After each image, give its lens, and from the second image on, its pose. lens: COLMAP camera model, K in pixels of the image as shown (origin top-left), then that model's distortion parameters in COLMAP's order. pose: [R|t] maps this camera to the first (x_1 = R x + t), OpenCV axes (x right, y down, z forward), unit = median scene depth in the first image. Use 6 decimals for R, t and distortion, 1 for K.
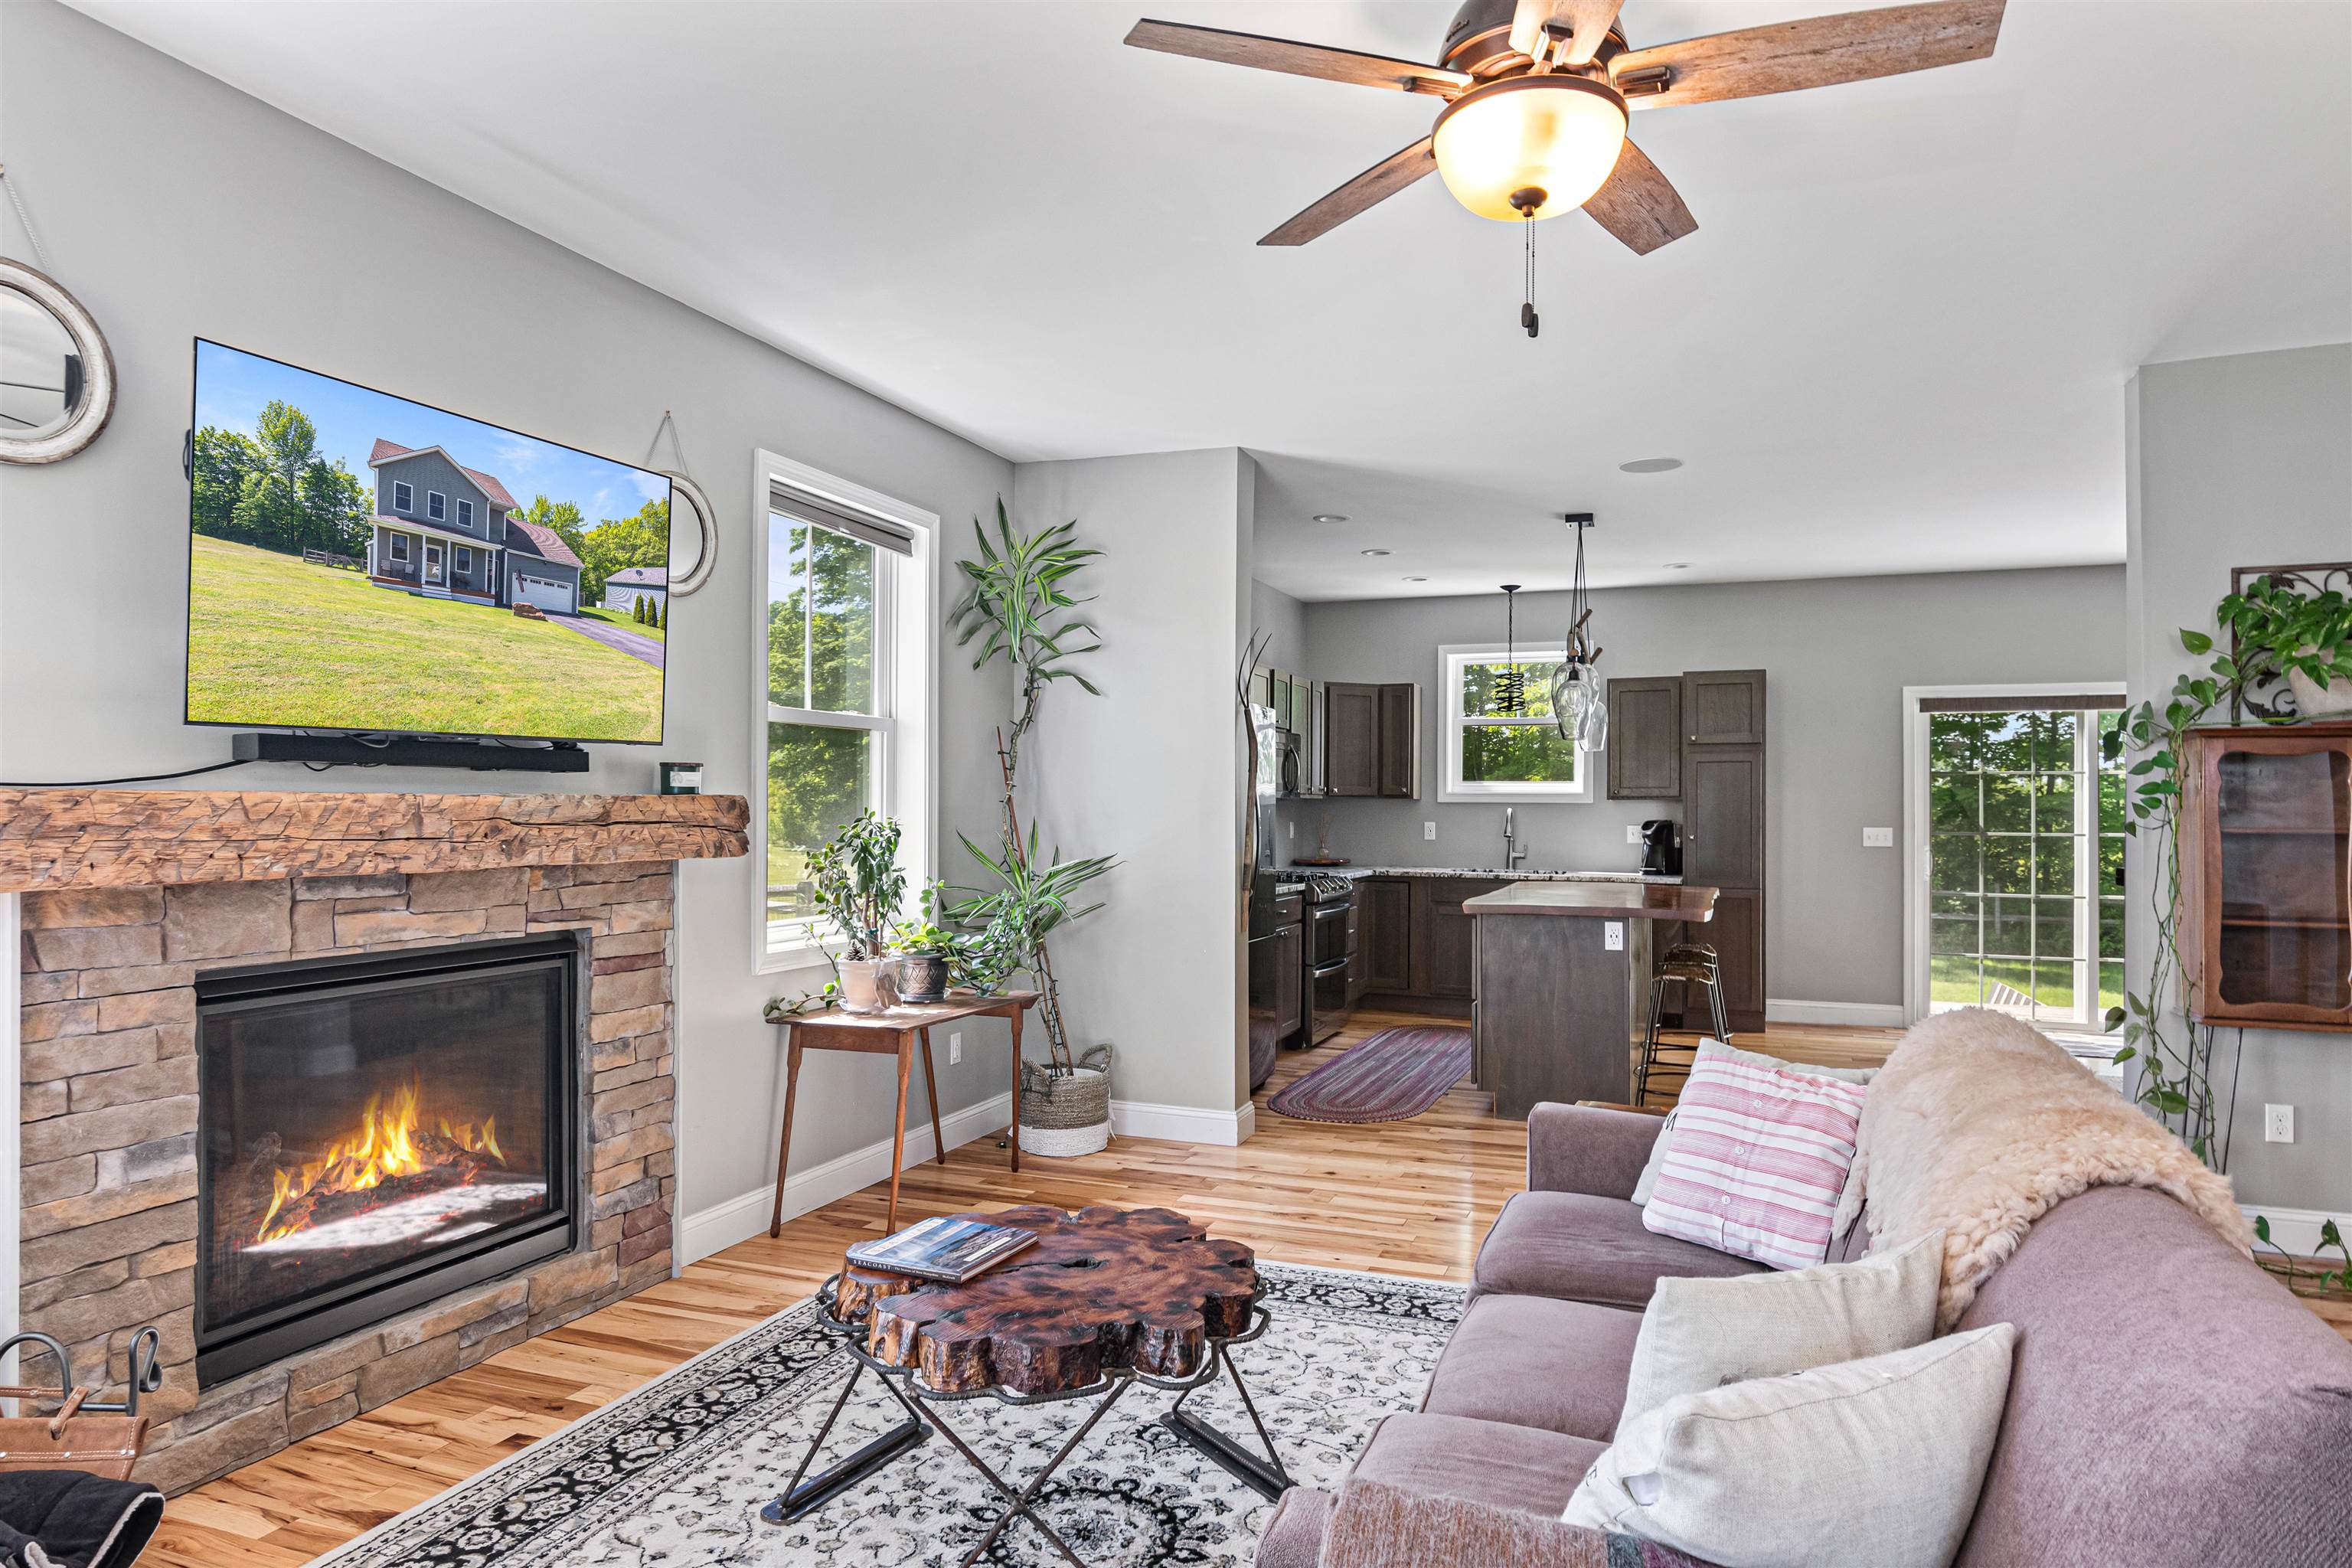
lens RADIAL K [[1399.8, 0, 1171.8], [0, 1399.8, 790.9], [0, 0, 1]] dist [0.001188, 0.001743]
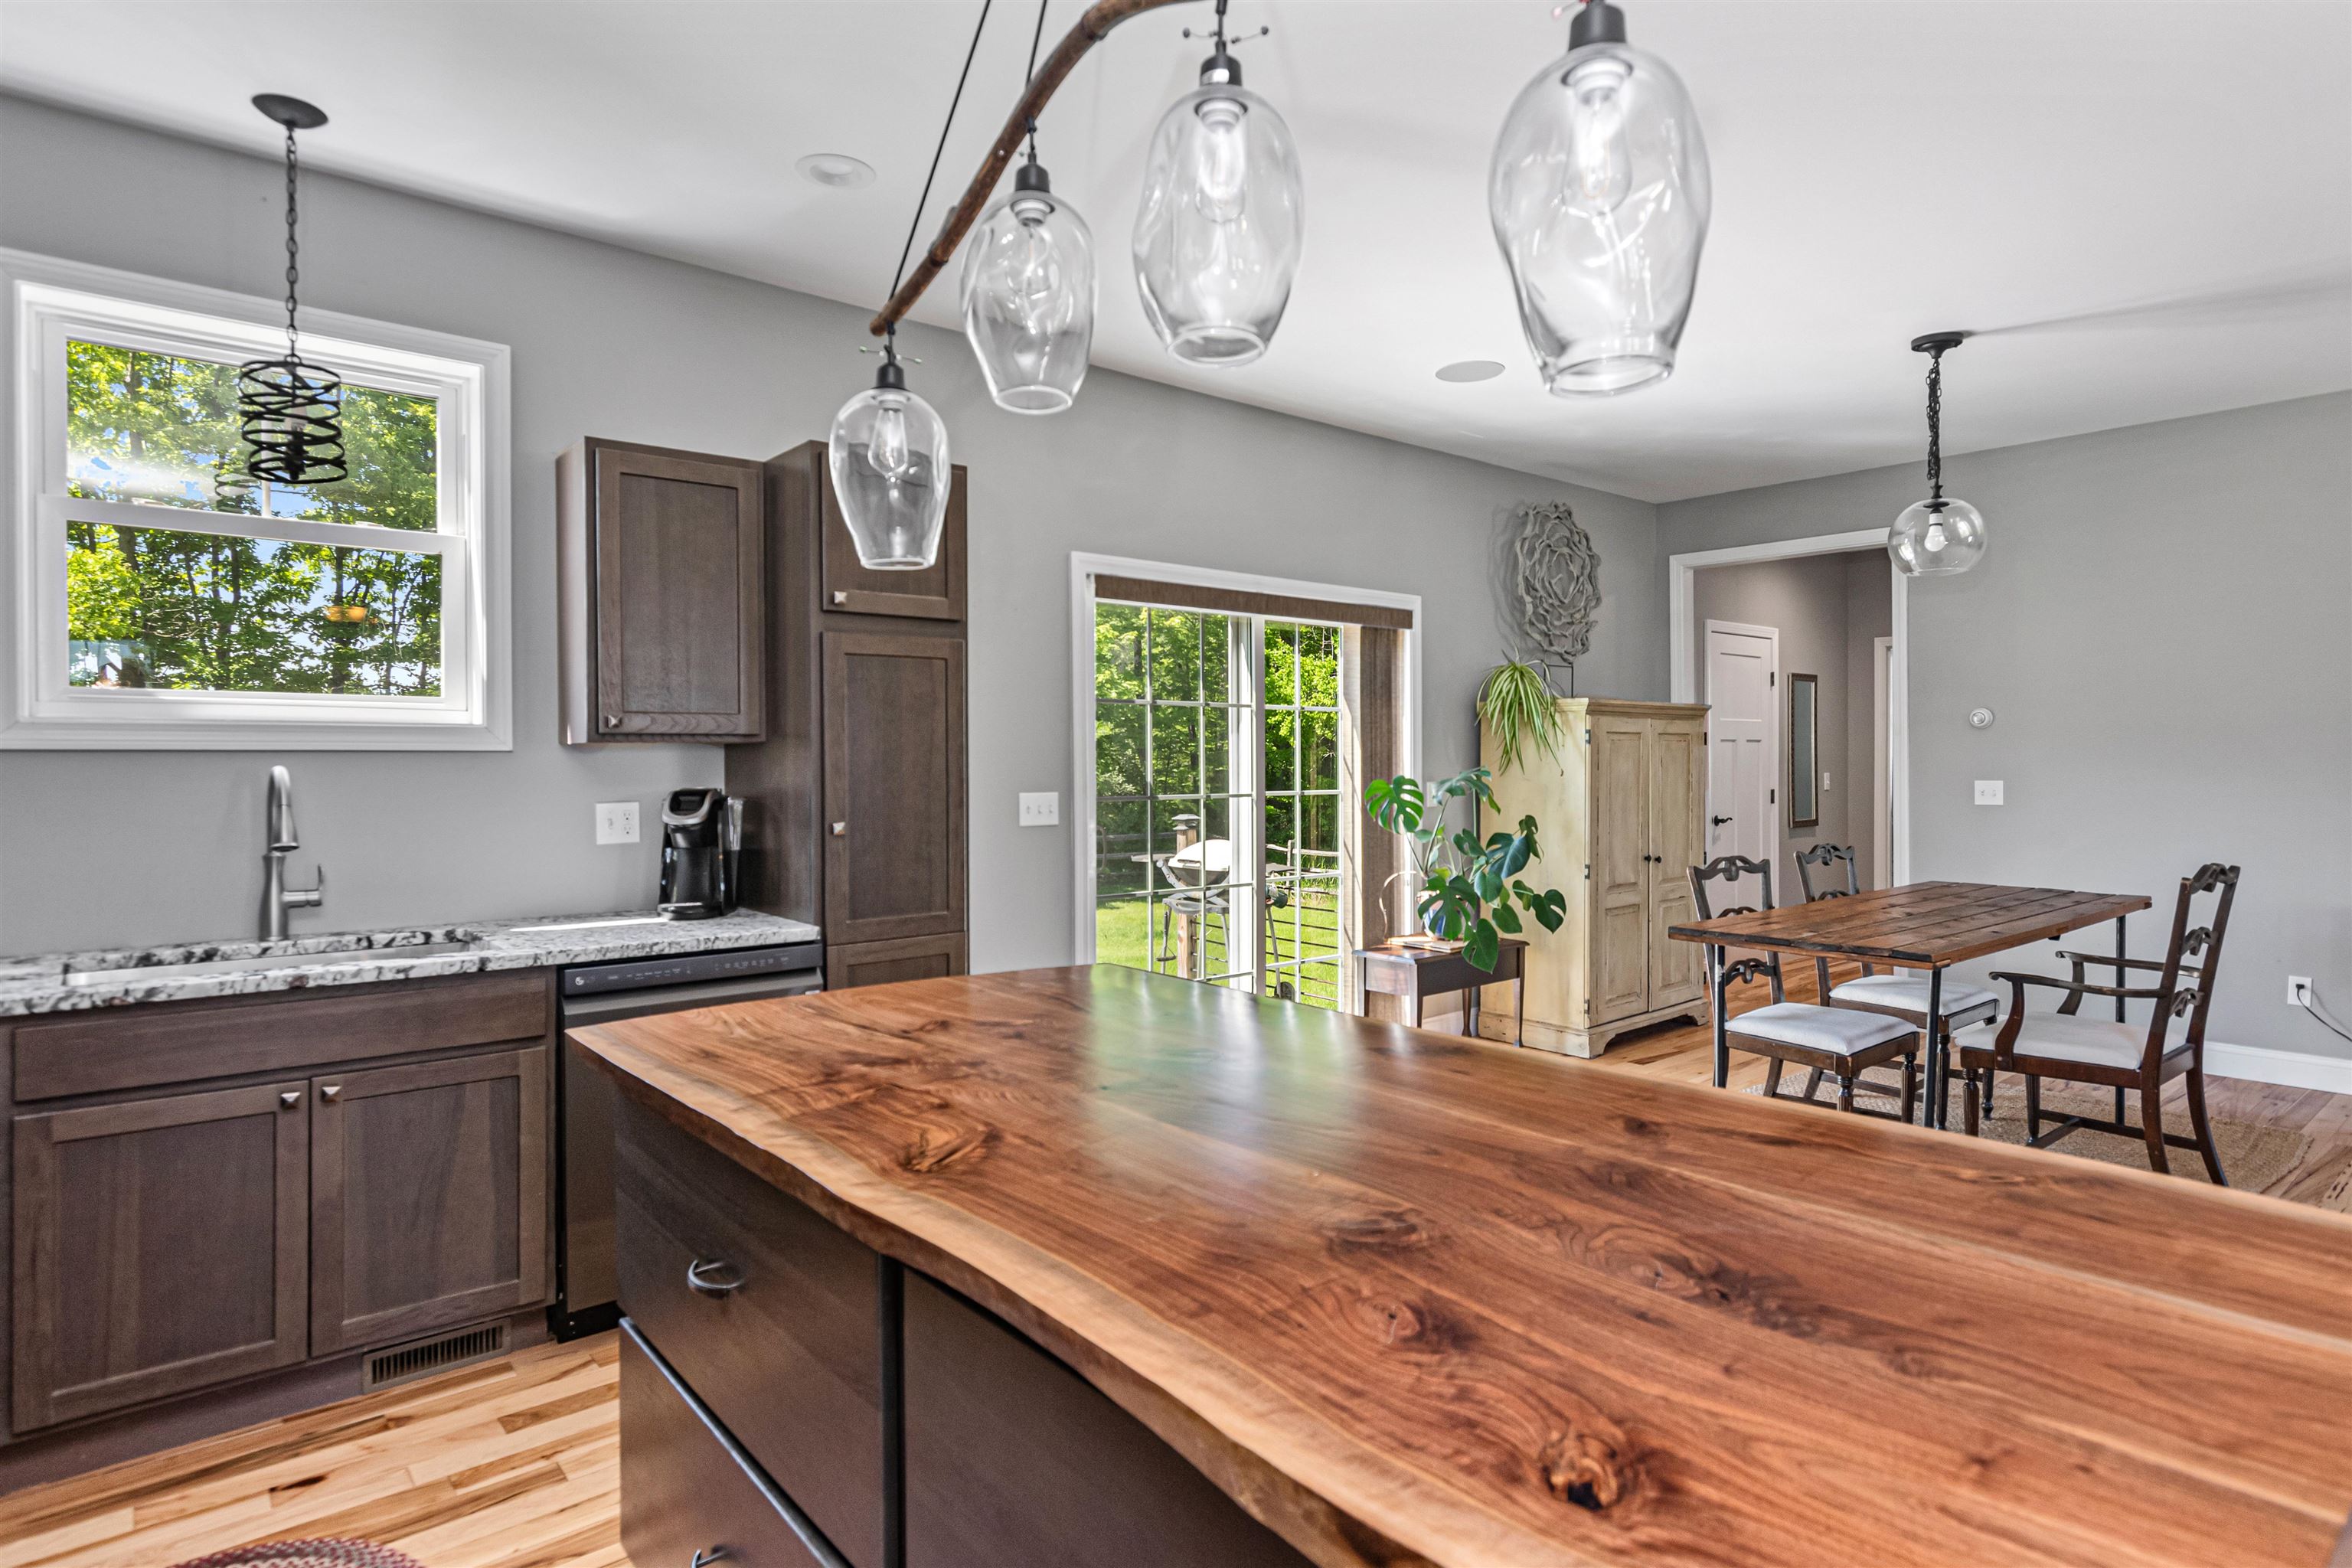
lens RADIAL K [[1241.4, 0, 1170.5], [0, 1241.4, 777.4], [0, 0, 1]] dist [-0.003514, 0.000503]
pose [[0.477364, -0.017997, 0.878521, 0.208668], [-0.000265, 0.999787, 0.020625, 0.023687], [-0.878706, -0.010078, 0.477257, 1.771106]]
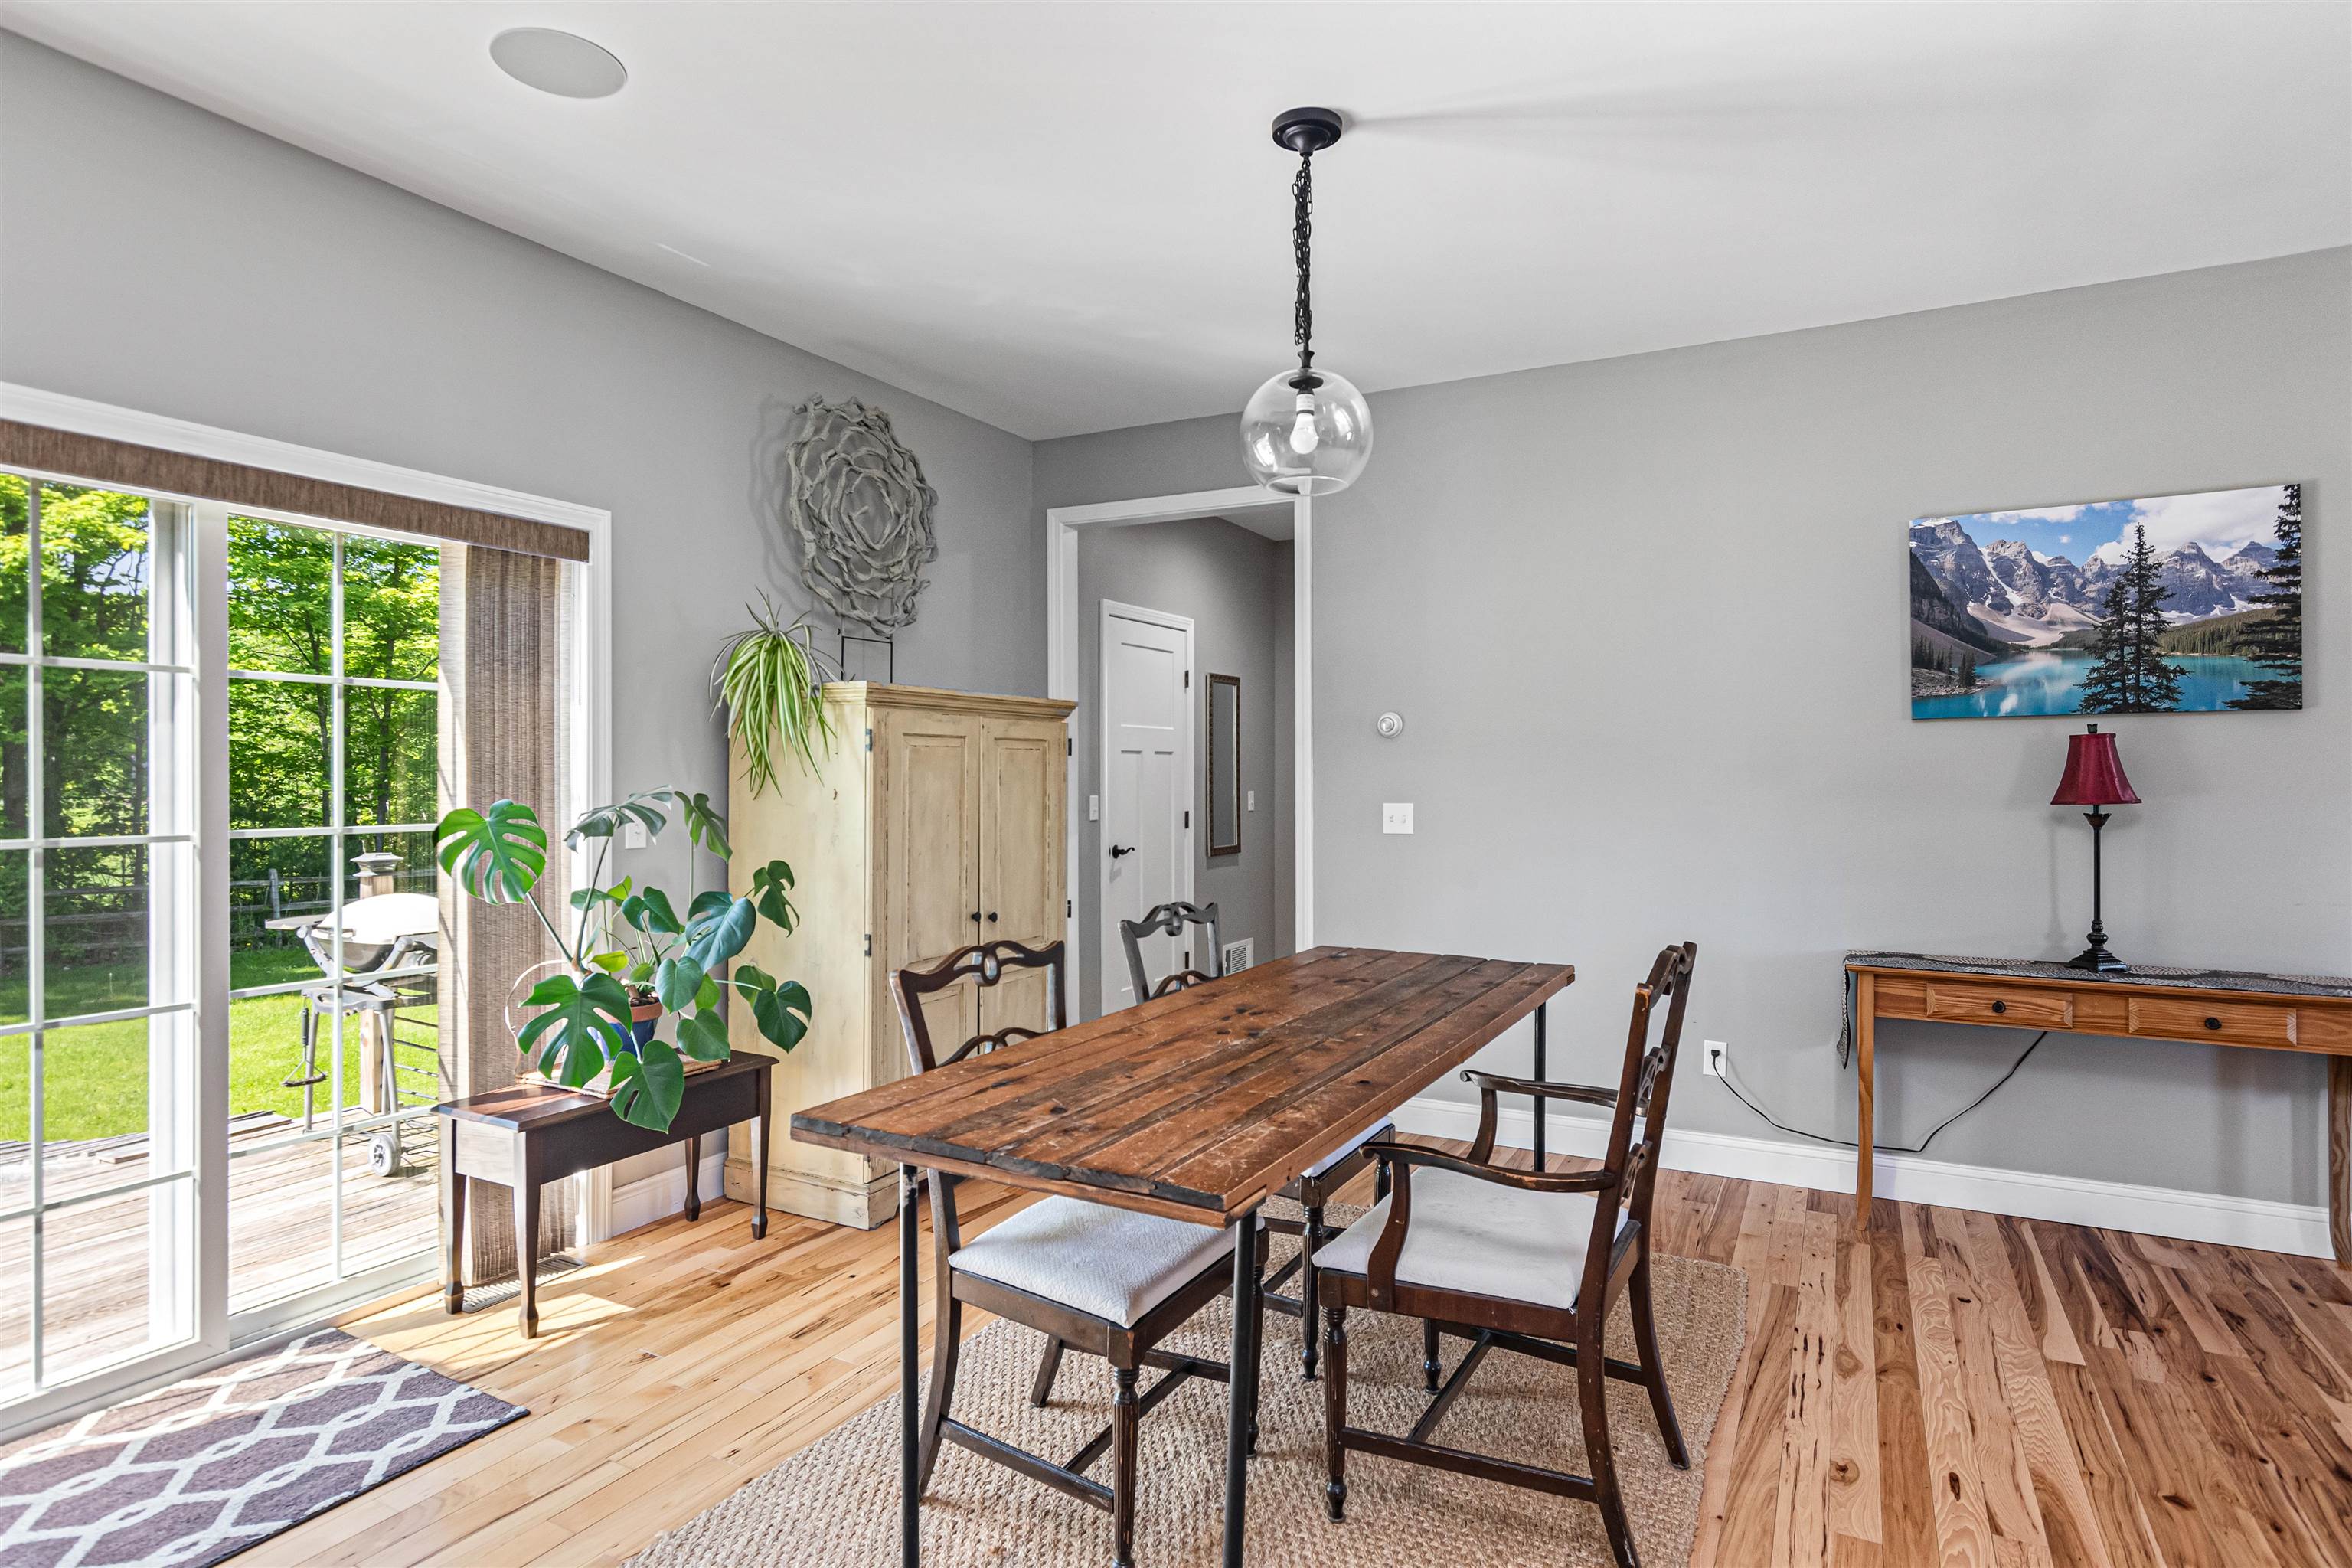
lens RADIAL K [[1241.4, 0, 1170.5], [0, 1241.4, 777.4], [0, 0, 1]] dist [-0.003514, 0.000503]
pose [[0.120941, -0.007401, 0.992632, 0.855356], [-0.008351, 0.999929, 0.008473, 0.024852], [-0.992625, -0.009314, 0.120871, 1.681073]]
